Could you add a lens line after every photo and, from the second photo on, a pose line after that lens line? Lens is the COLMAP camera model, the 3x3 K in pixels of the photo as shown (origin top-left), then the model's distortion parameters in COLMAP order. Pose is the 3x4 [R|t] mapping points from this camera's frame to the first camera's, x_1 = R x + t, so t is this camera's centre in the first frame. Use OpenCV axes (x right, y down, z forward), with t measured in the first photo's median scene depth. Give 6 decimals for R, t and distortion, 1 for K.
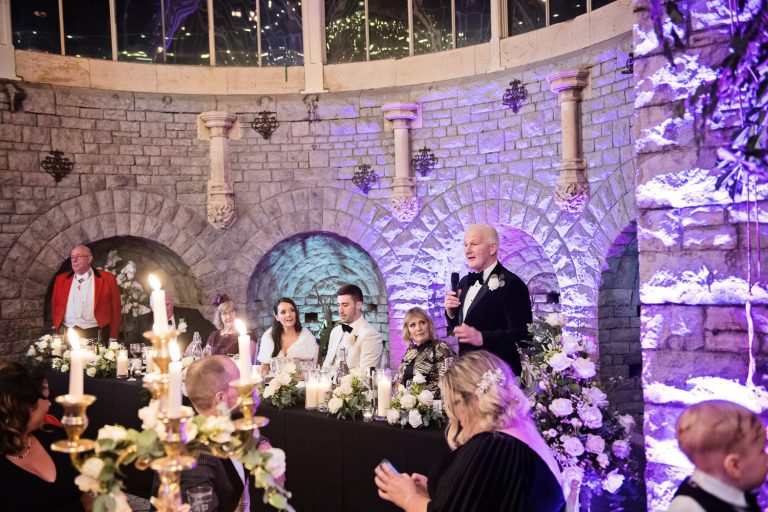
lens RADIAL K [[793.4, 0, 380.2], [0, 793.4, 255.8], [0, 0, 1]] dist [0.082510, -0.005634]
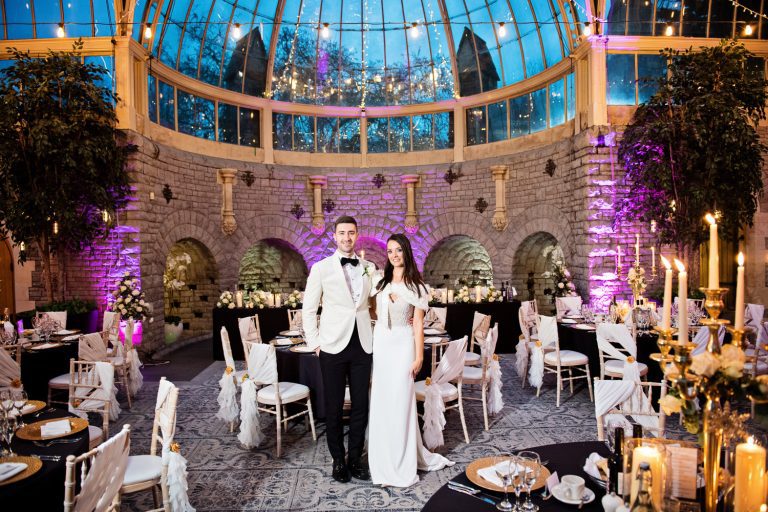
lens RADIAL K [[521.7, 0, 382.2], [0, 521.7, 259.2], [0, 0, 1]] dist [-0.051667, -0.004984]
pose [[0.718343, 0.001877, 0.695687, -0.772730], [0.004043, 0.999968, -0.006873, 0.029226], [-0.695678, 0.007750, 0.718312, -0.056669]]
